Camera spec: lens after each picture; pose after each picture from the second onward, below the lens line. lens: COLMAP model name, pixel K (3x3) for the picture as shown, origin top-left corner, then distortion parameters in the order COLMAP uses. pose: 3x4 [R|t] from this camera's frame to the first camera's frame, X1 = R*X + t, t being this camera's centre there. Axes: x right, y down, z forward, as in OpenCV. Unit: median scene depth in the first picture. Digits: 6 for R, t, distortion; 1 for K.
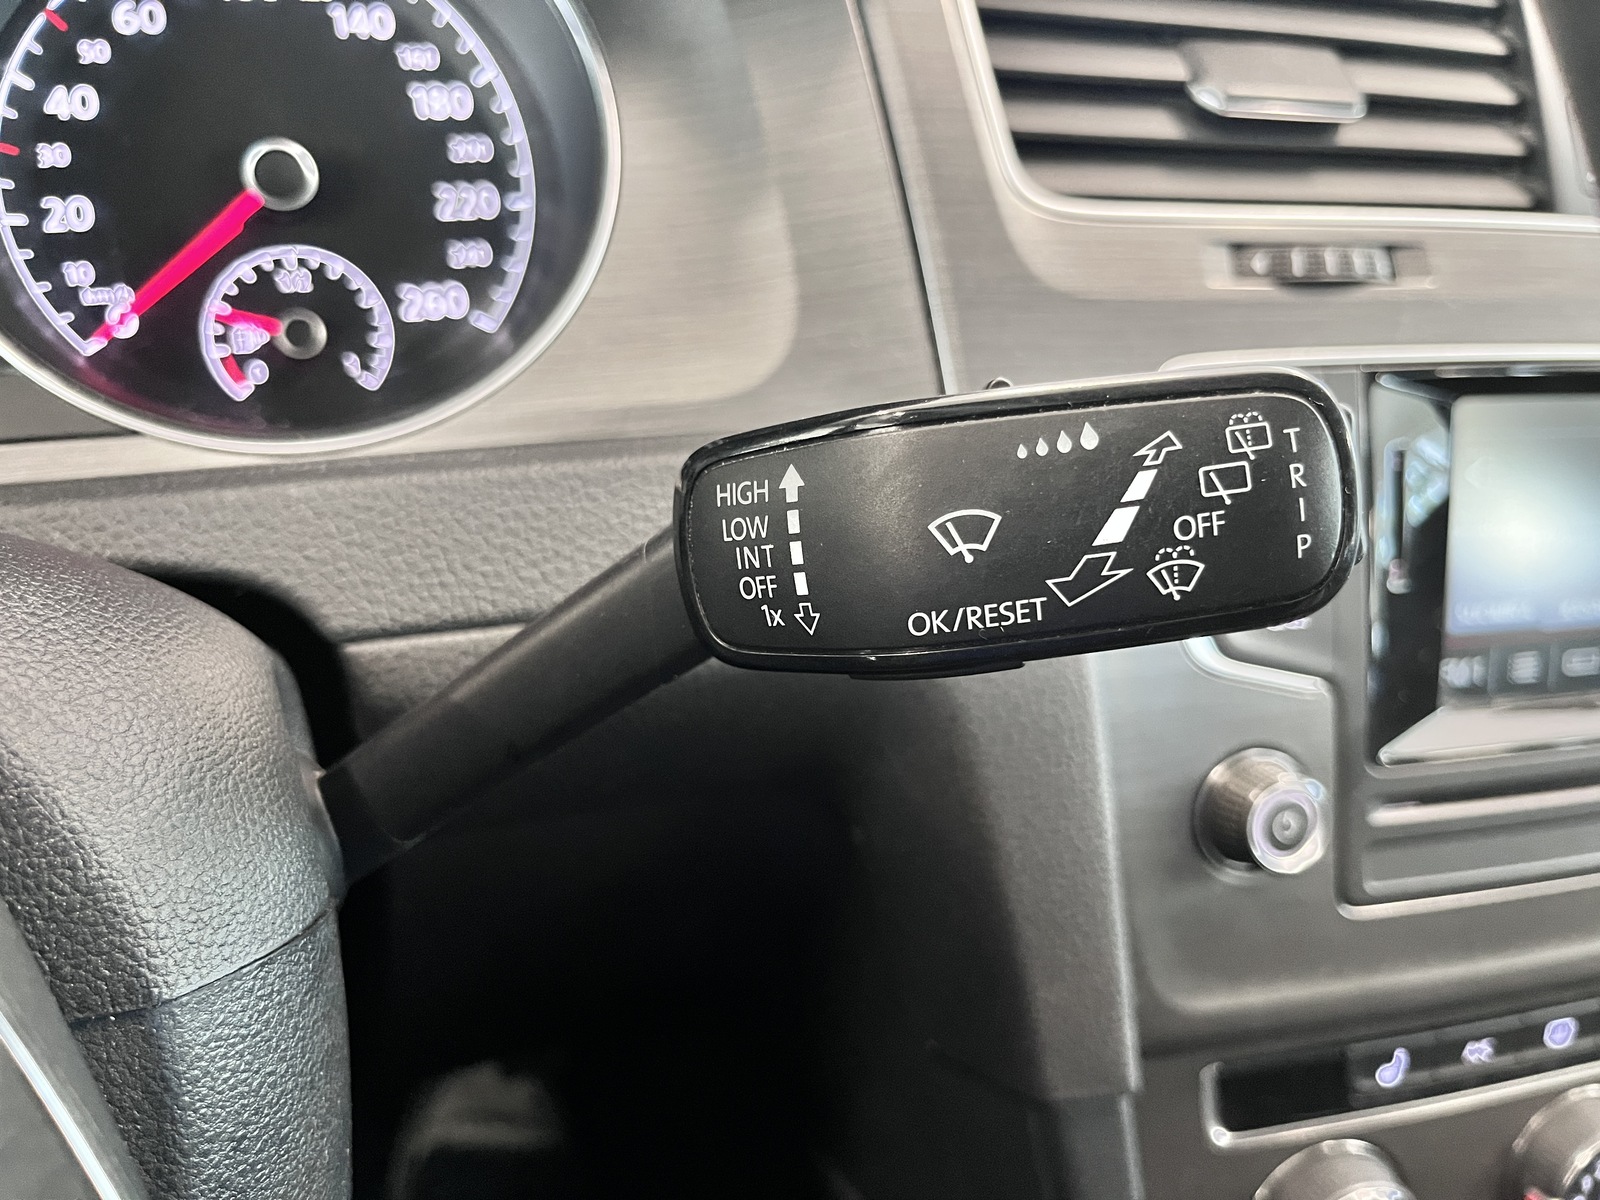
lens RADIAL K [[1300.8, 0, 800.5], [0, 1300.8, 610.0], [0, 0, 1]] dist [-0.032054, -0.011359]
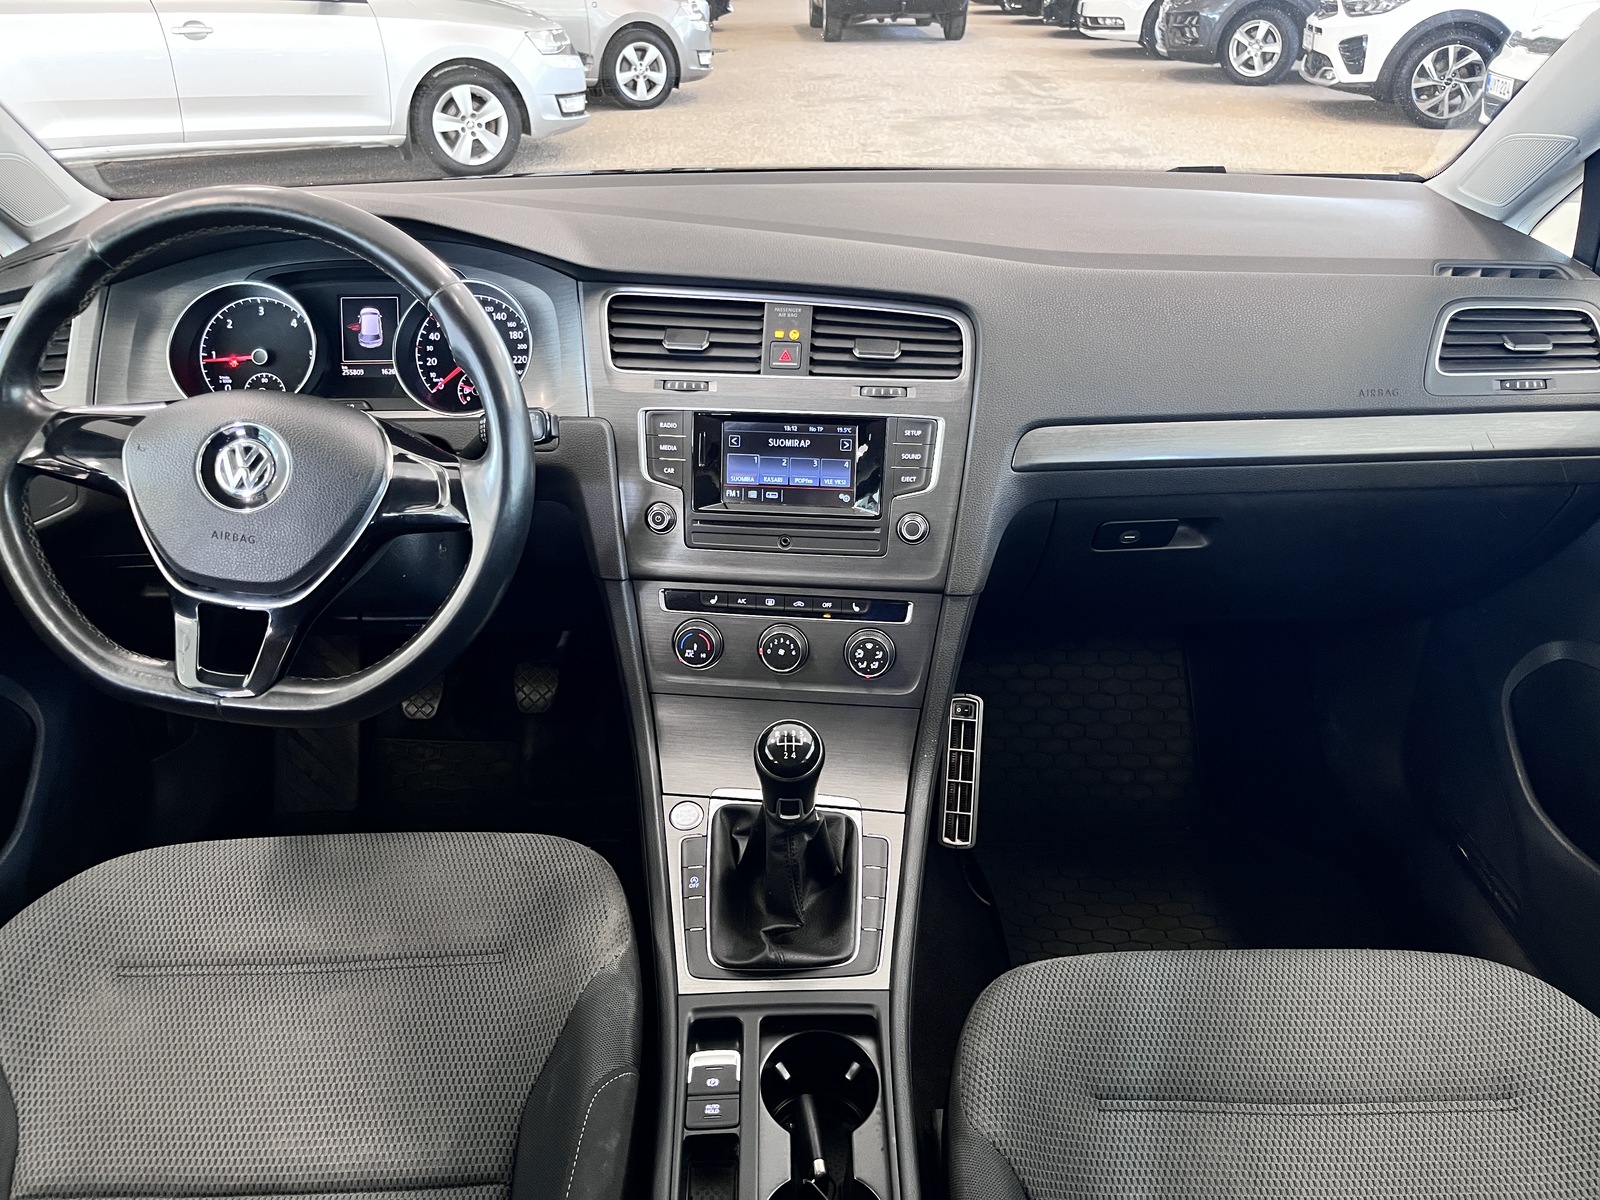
lens RADIAL K [[1310.9, 0, 797.0], [0, 1310.9, 611.2], [0, 0, 1]] dist [0.035169, -0.070997]
pose [[0.927905, 0.107379, -0.357018, 2.226464], [-0.109054, 0.993915, 0.015499, 0.331212], [0.356510, 0.024553, 0.933969, -2.673756]]
